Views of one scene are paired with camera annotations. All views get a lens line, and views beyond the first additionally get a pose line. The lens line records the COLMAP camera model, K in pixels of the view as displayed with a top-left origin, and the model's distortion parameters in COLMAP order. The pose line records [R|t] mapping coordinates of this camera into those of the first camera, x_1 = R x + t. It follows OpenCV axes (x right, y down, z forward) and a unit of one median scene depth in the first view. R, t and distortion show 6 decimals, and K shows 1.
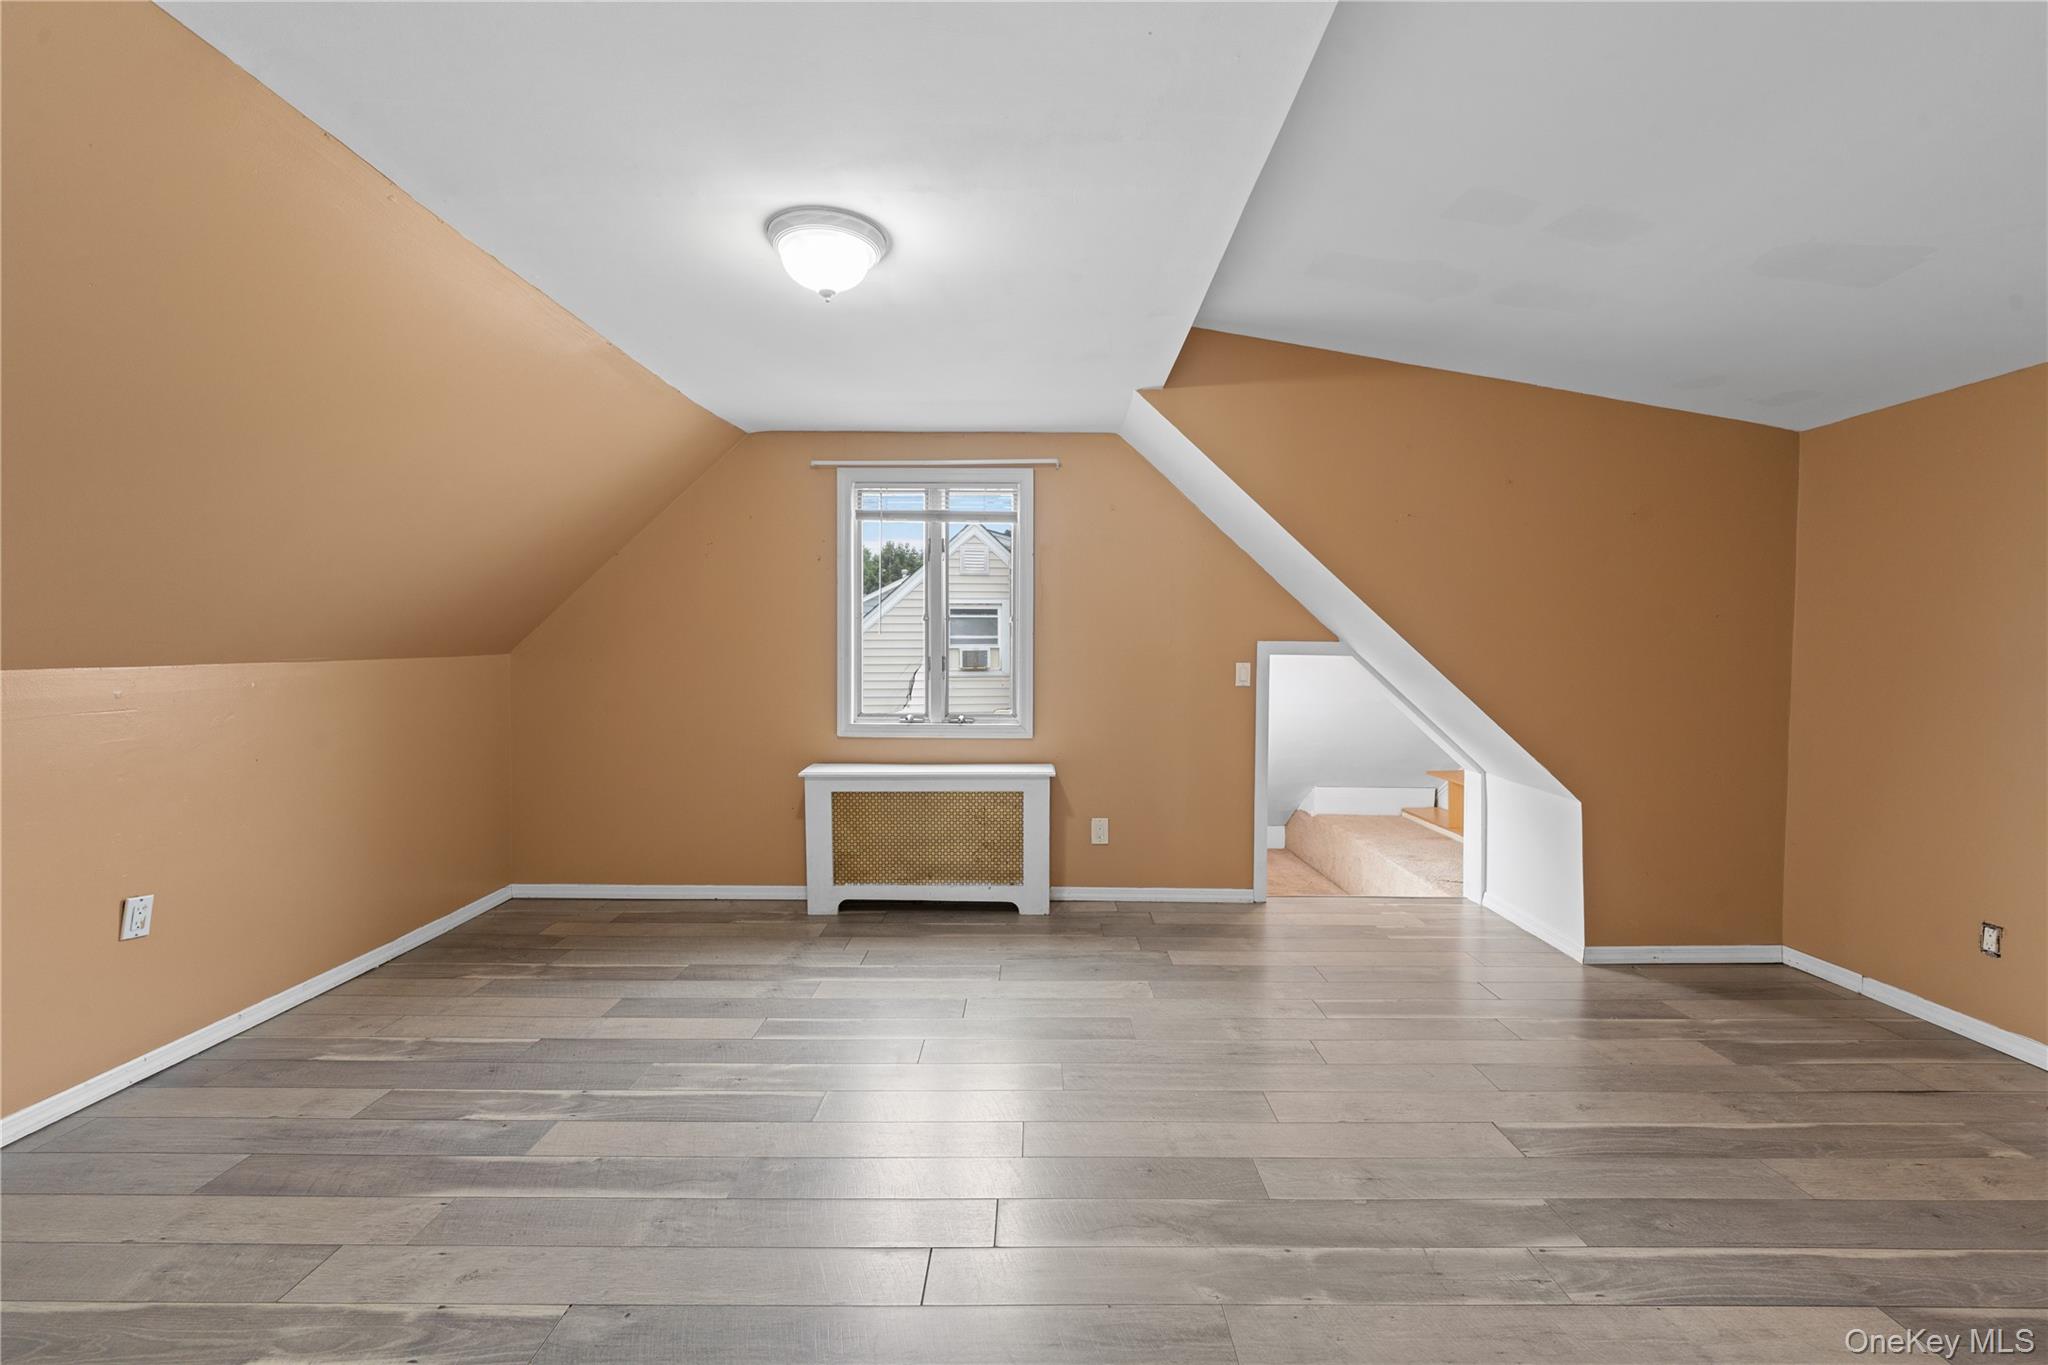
lens RADIAL K [[828.3, 0, 1031.5], [0, 828.3, 683.2], [0, 0, 1]] dist [0.000163, -0.000721]
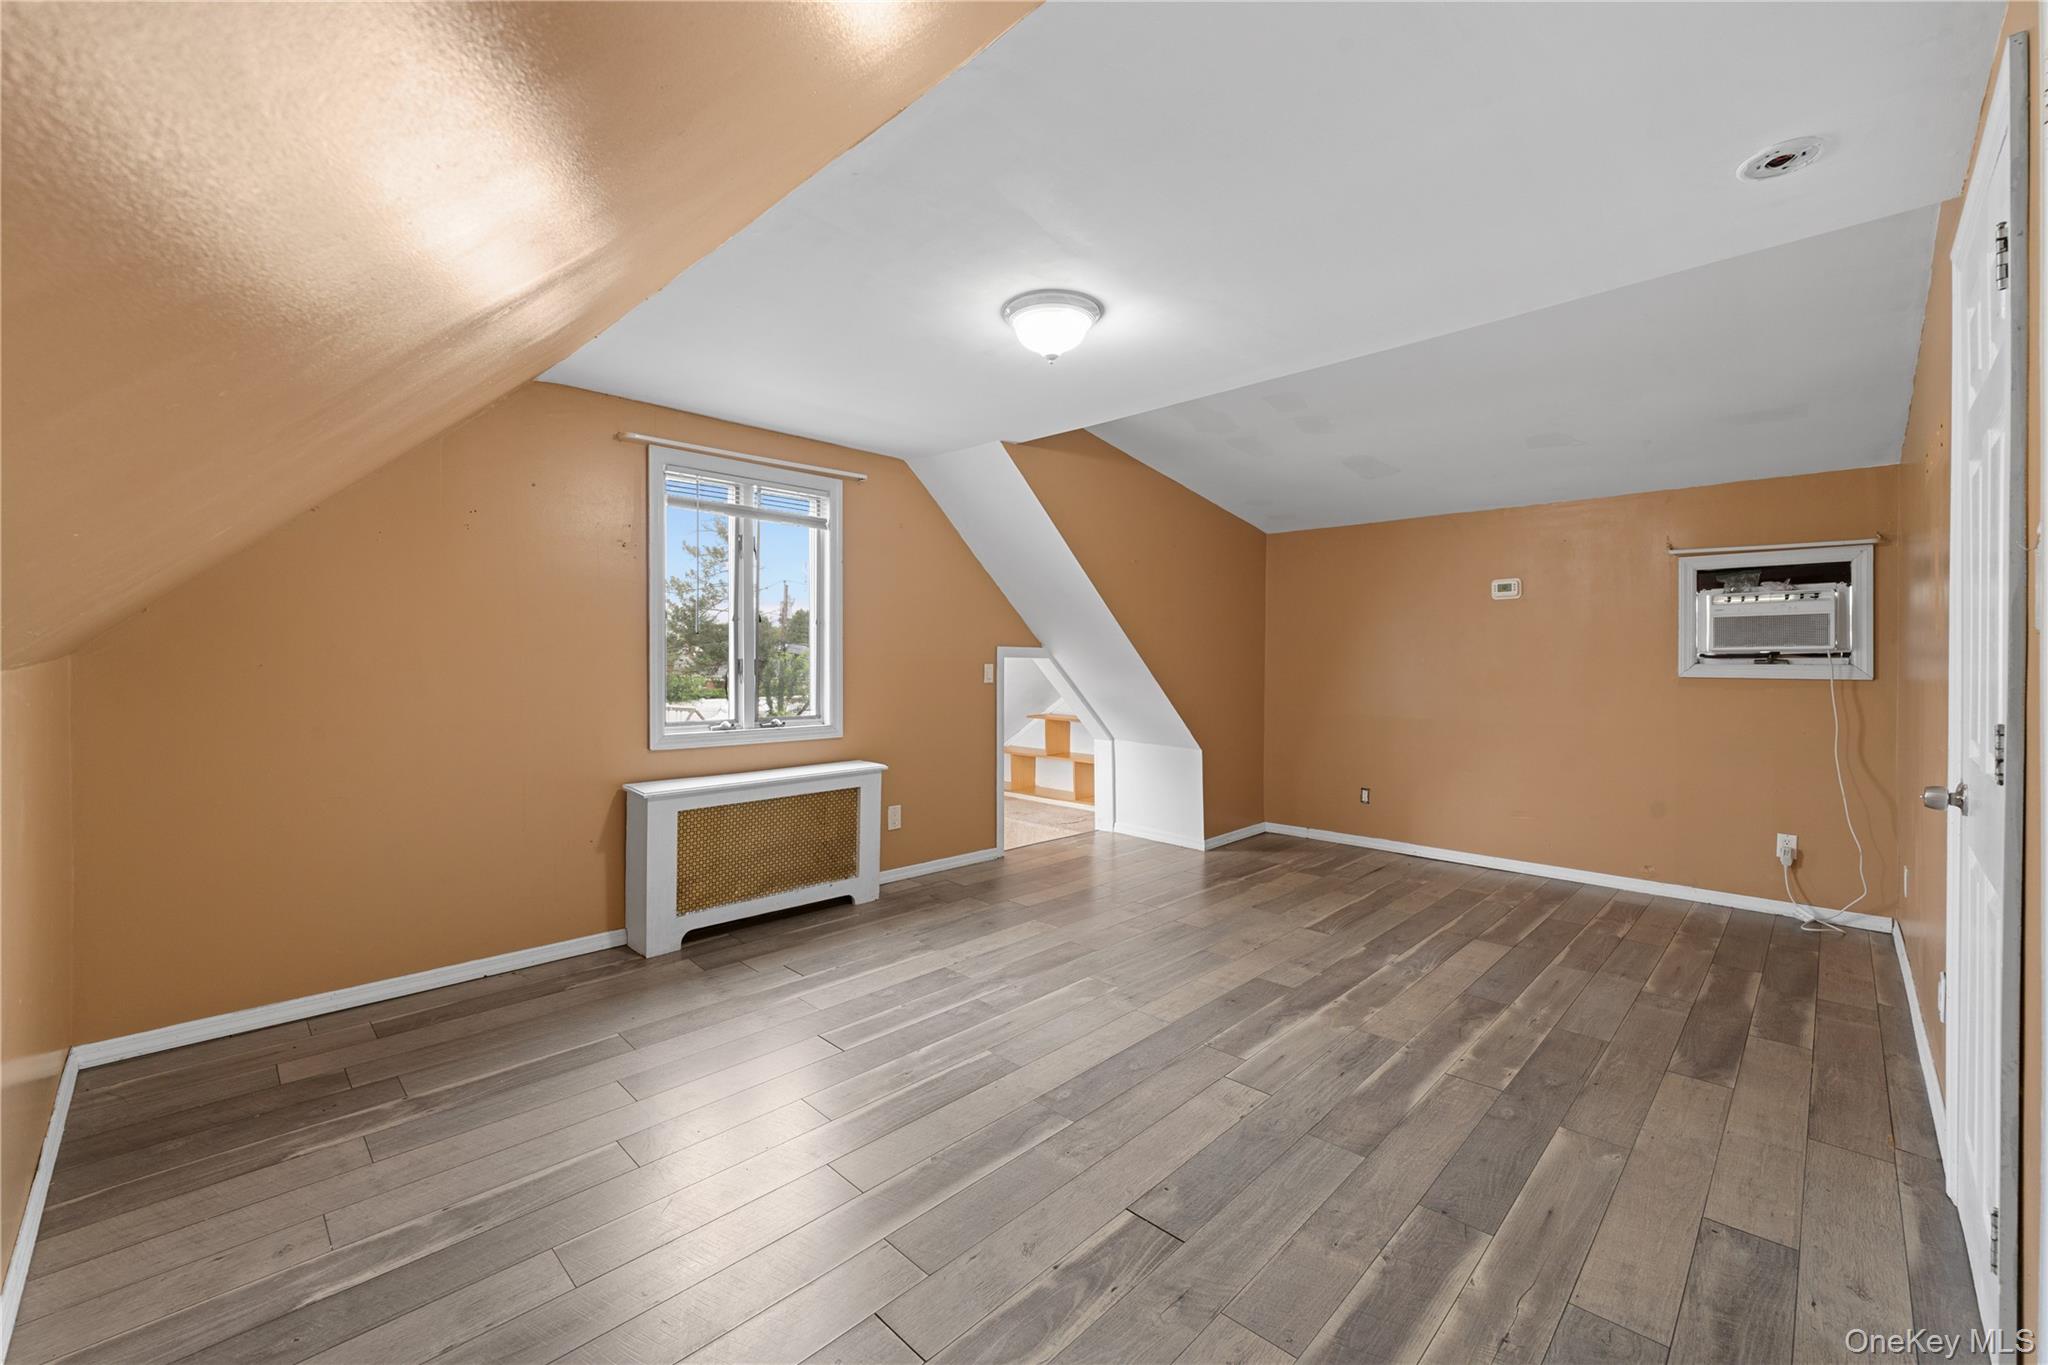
lens RADIAL K [[825.2, 0, 1032.8], [0, 825.2, 668.6], [0, 0, 1]] dist [-0.000110, -0.000640]
pose [[0.695079, -0.009020, 0.718876, -0.608110], [0.023417, 0.999675, -0.010098, -0.003920], [-0.718552, 0.023852, 0.695064, 0.106516]]
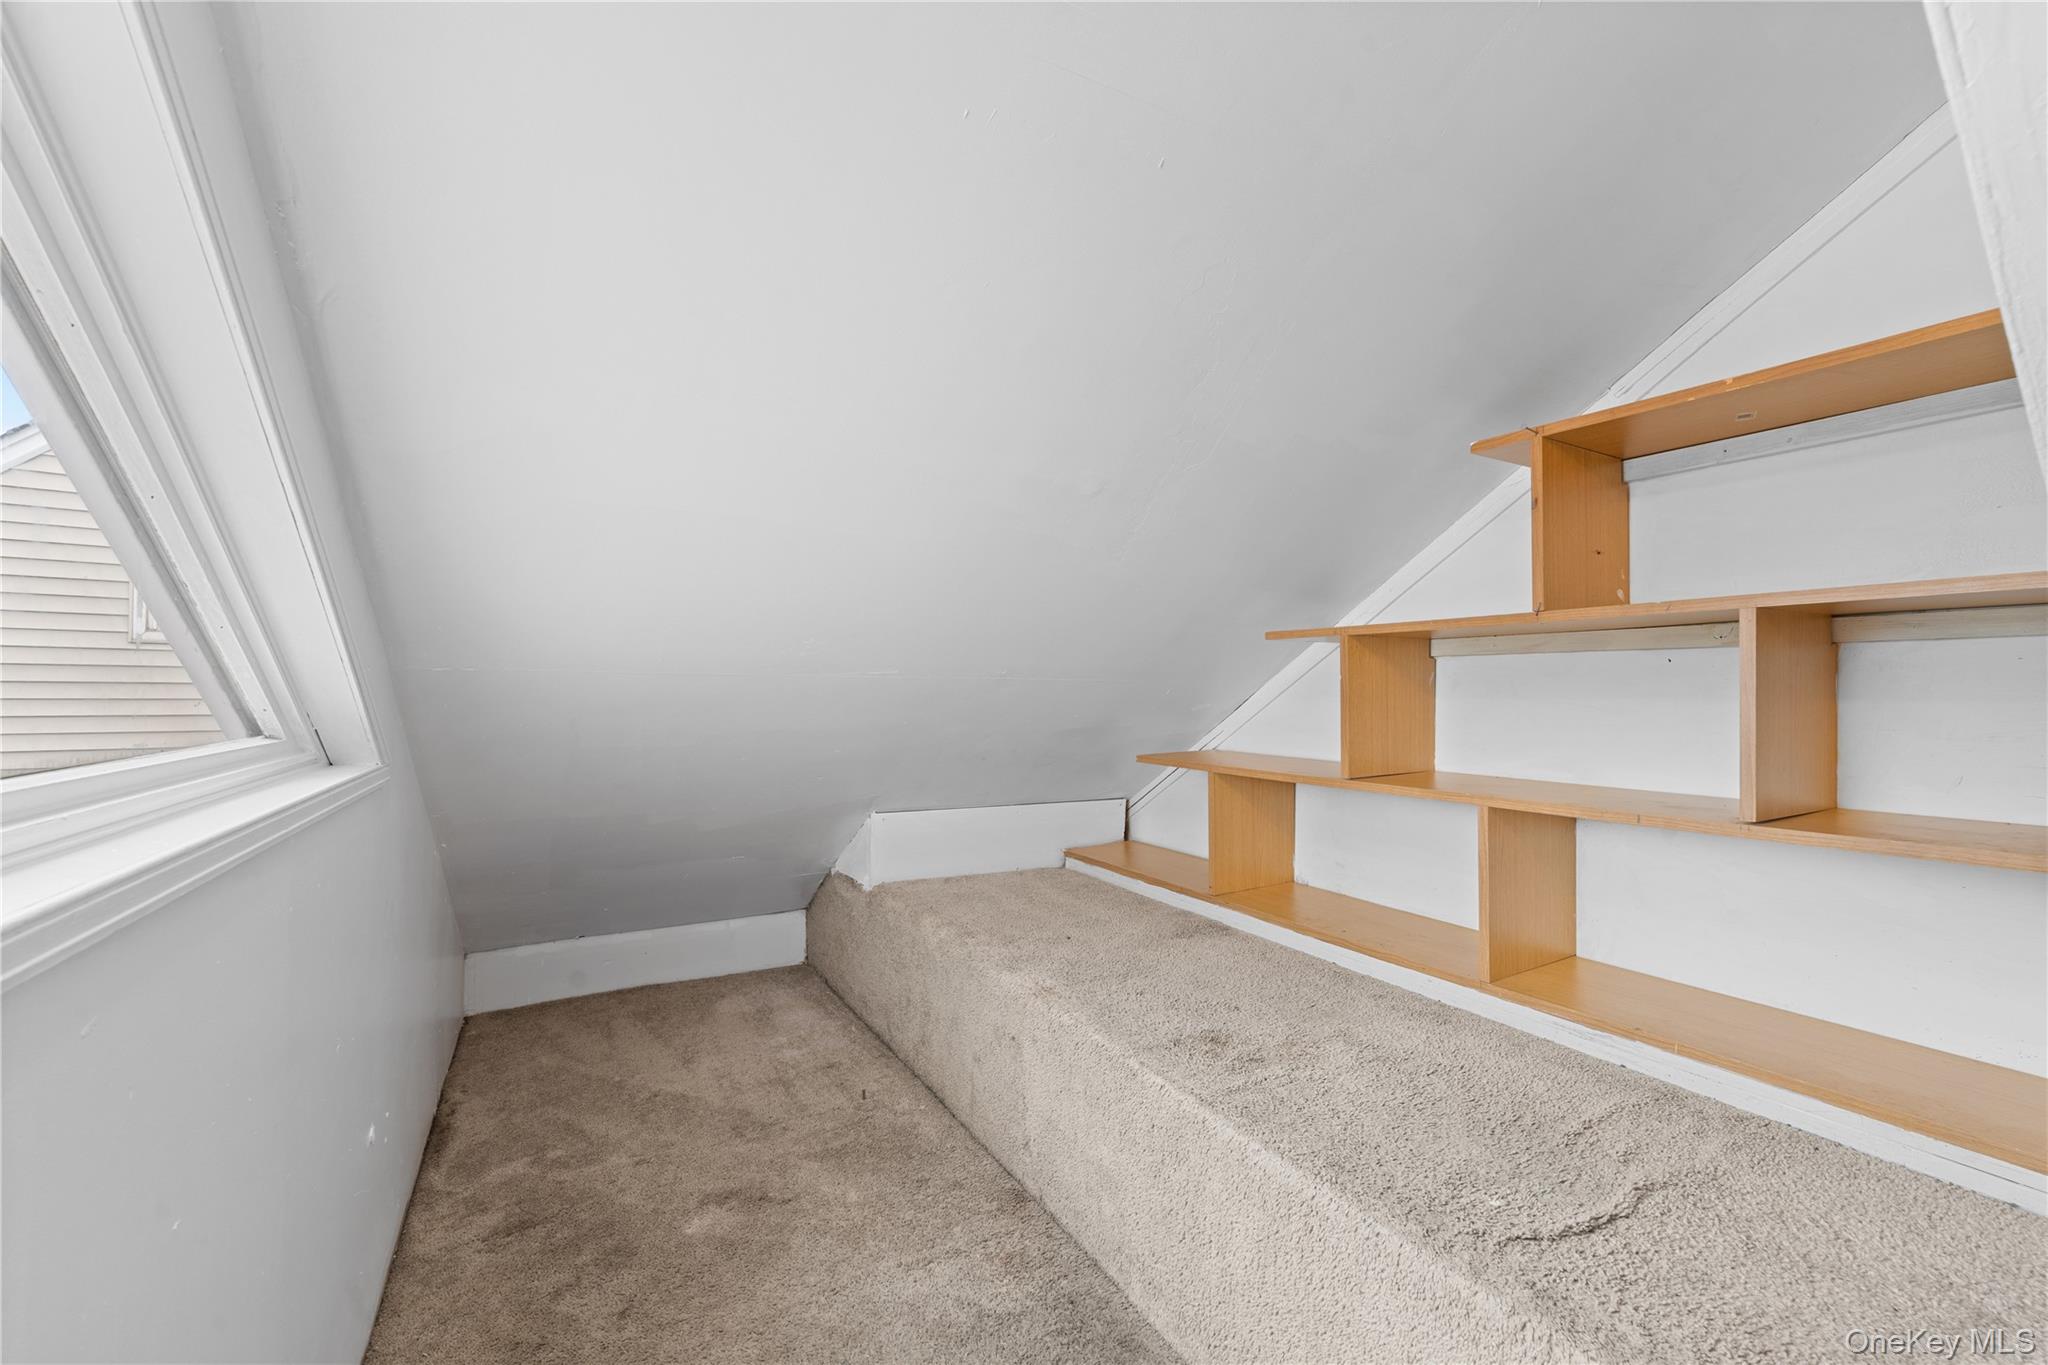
lens RADIAL K [[833.6, 0, 1024.0], [0, 833.6, 682.5], [0, 0, 1]] dist [-0.001282, -0.000282]
pose [[0.868277, 0.016184, 0.495816, 0.355945], [0.006804, 0.998985, -0.044523, 0.139795], [-0.496034, 0.042032, 0.867285, 1.061907]]
